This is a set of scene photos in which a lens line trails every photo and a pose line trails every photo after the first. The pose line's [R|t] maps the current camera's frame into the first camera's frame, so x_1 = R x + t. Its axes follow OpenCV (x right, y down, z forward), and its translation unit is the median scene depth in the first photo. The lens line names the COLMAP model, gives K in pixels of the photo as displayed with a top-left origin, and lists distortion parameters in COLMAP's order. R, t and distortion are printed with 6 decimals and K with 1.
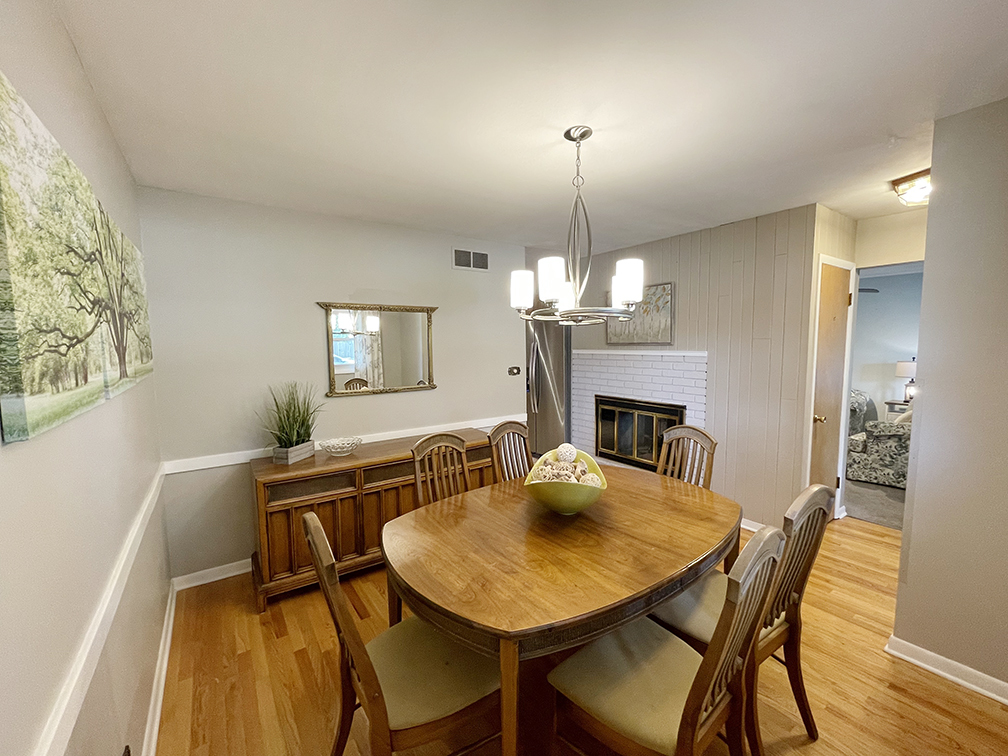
lens RADIAL K [[411.7, 0, 503.9], [0, 411.7, 380.5], [0, 0, 1]] dist [0.000058, 0.000002]
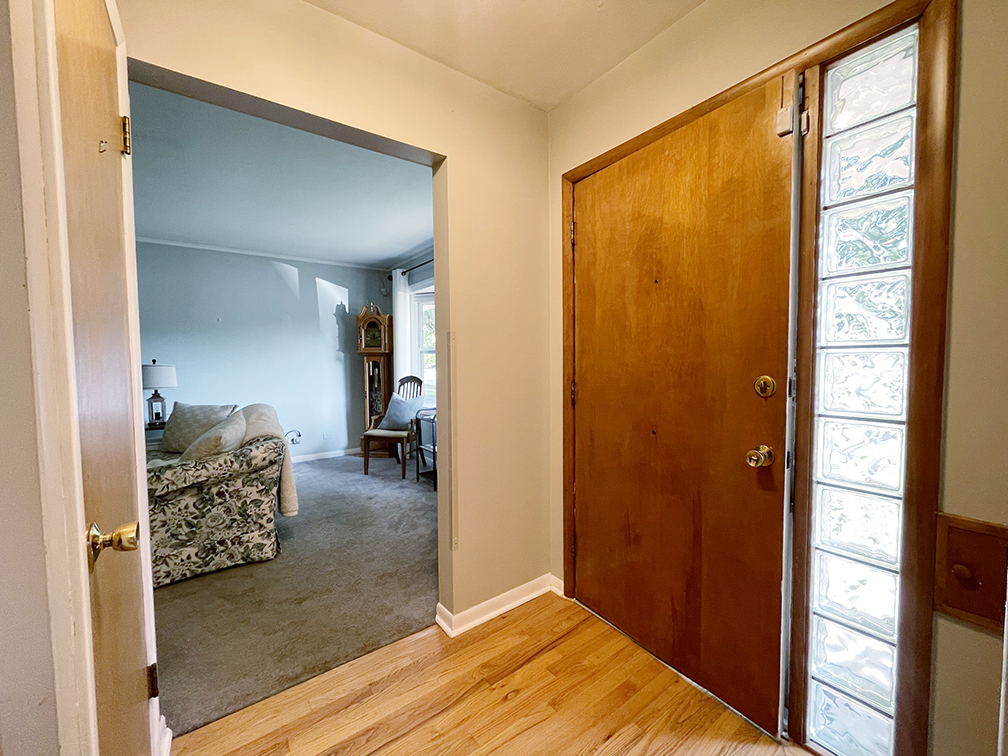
lens RADIAL K [[411.7, 0, 505.5], [0, 411.7, 376.9], [0, 0, 1]] dist [0.000058, 0.000002]
pose [[-0.025224, -0.039848, 0.998887, 0.384054], [0.098366, 0.994257, 0.042147, 0.006302], [-0.994831, 0.099320, -0.021159, 0.568280]]
